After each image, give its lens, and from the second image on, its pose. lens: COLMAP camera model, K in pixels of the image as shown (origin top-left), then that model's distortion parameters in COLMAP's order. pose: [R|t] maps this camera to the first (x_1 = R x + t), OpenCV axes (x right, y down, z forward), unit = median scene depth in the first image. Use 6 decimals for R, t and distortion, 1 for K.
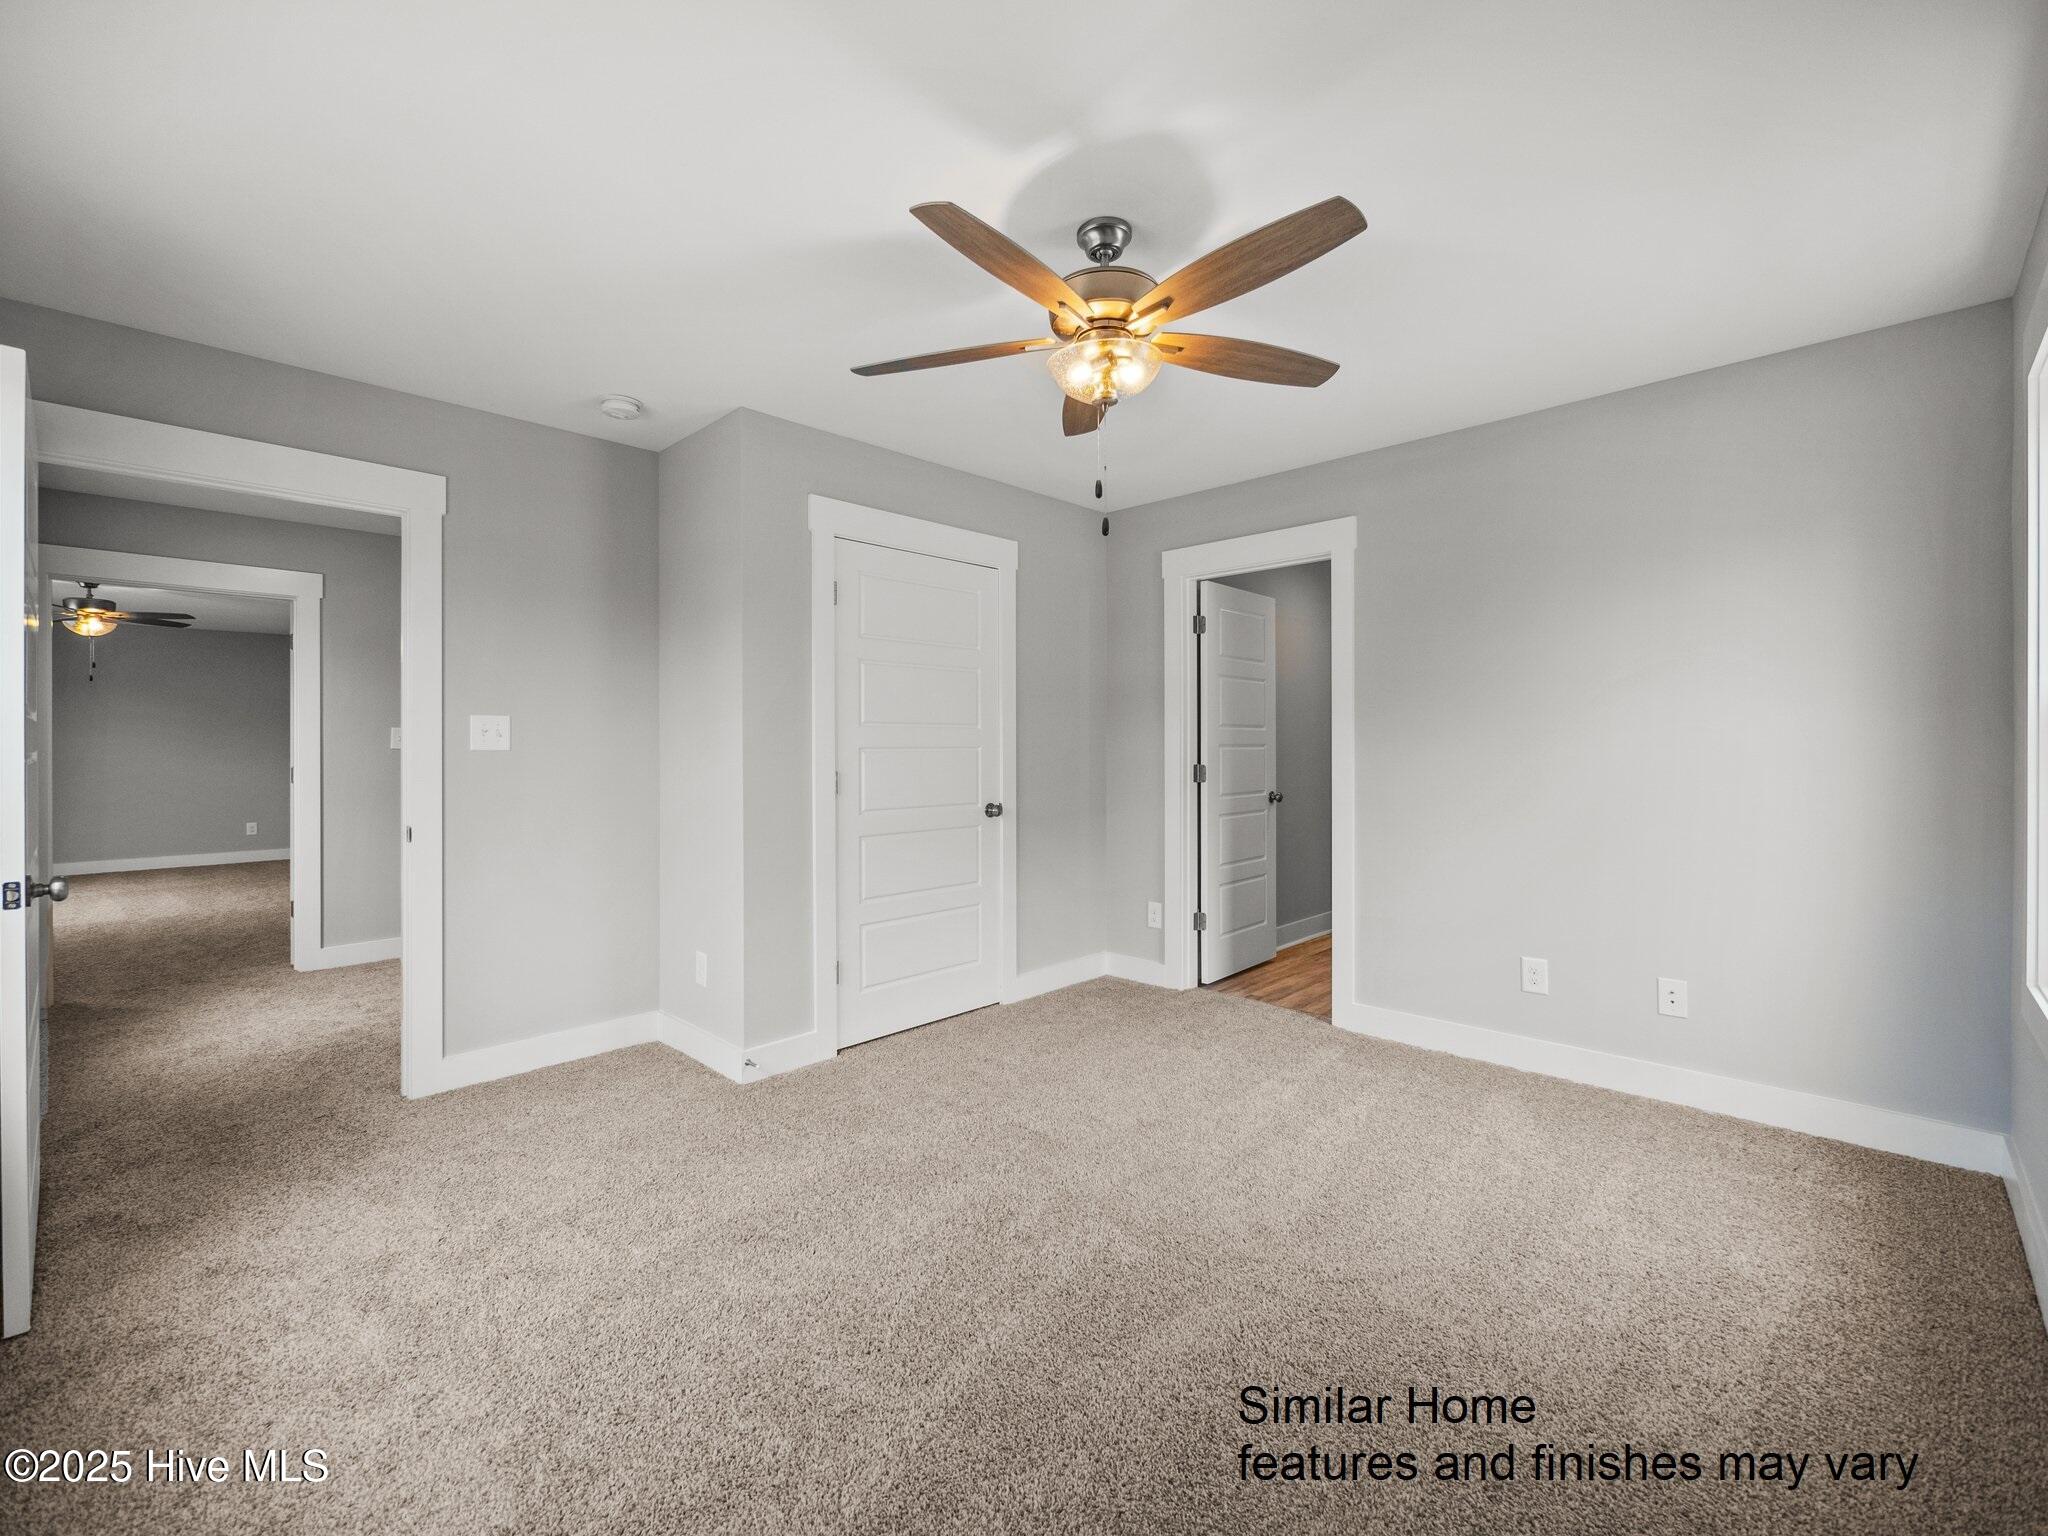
lens RADIAL K [[883.0, 0, 1027.4], [0, 883.0, 743.5], [0, 0, 1]] dist [0.001868, 0.000233]
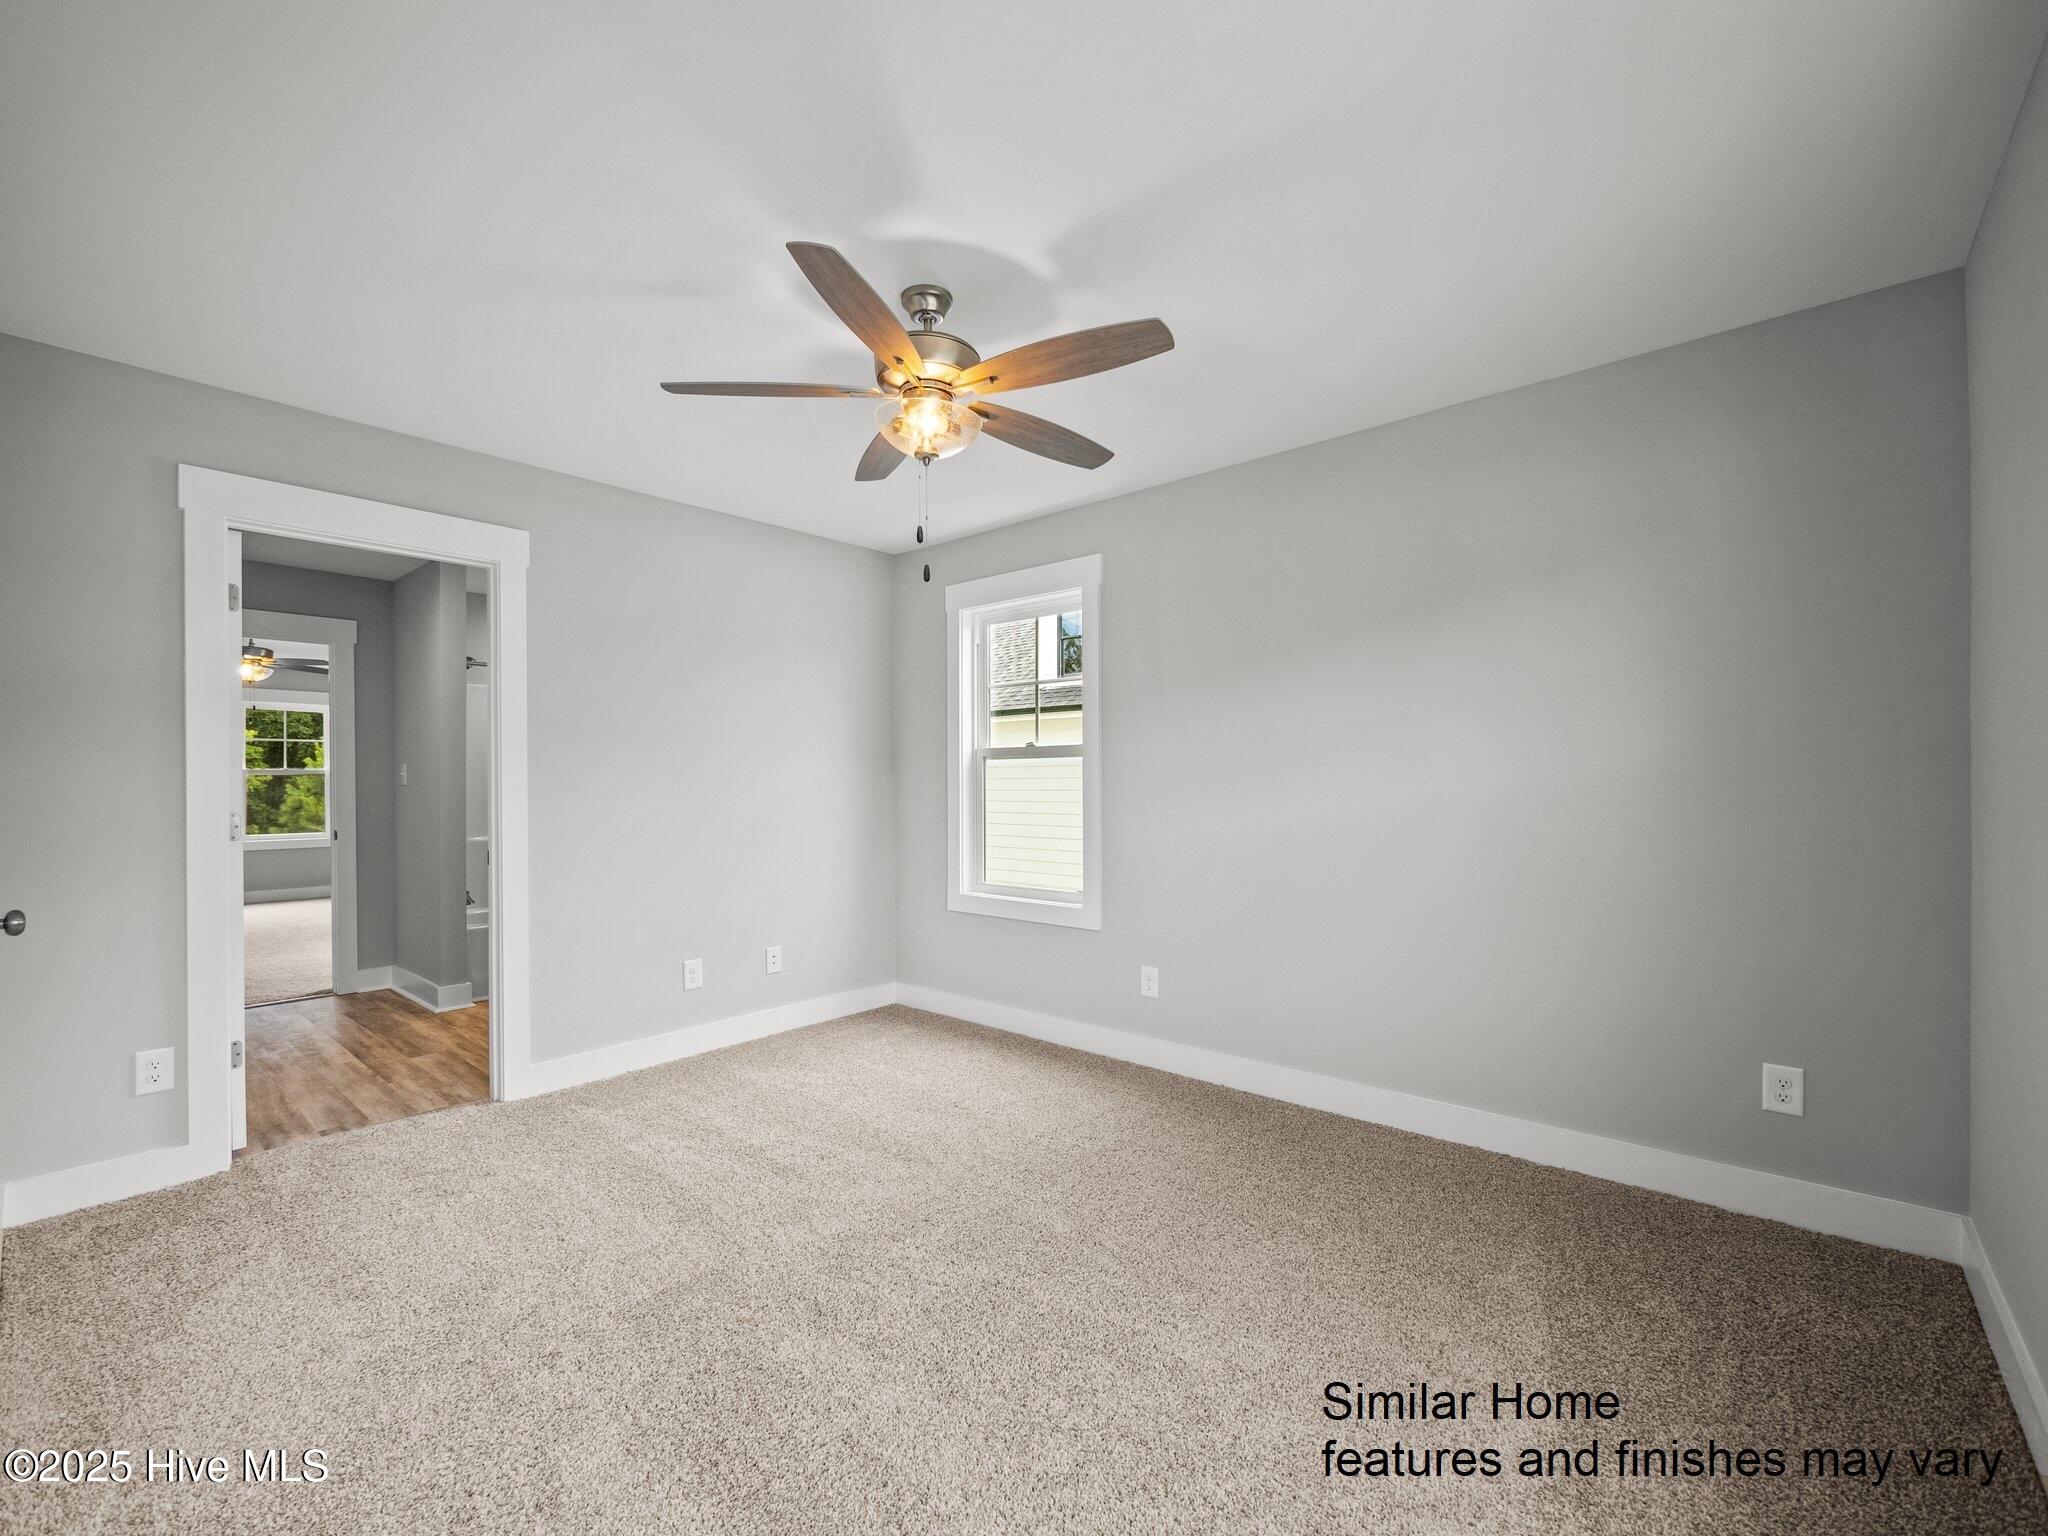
lens RADIAL K [[872.2, 0, 1022.5], [0, 872.2, 780.3], [0, 0, 1]] dist [-0.000948, 0.000256]
pose [[-0.050384, 0.007056, 0.998705, -0.674229], [0.002104, 0.999974, -0.006959, 0.008971], [-0.998728, 0.001751, -0.050397, 0.652904]]
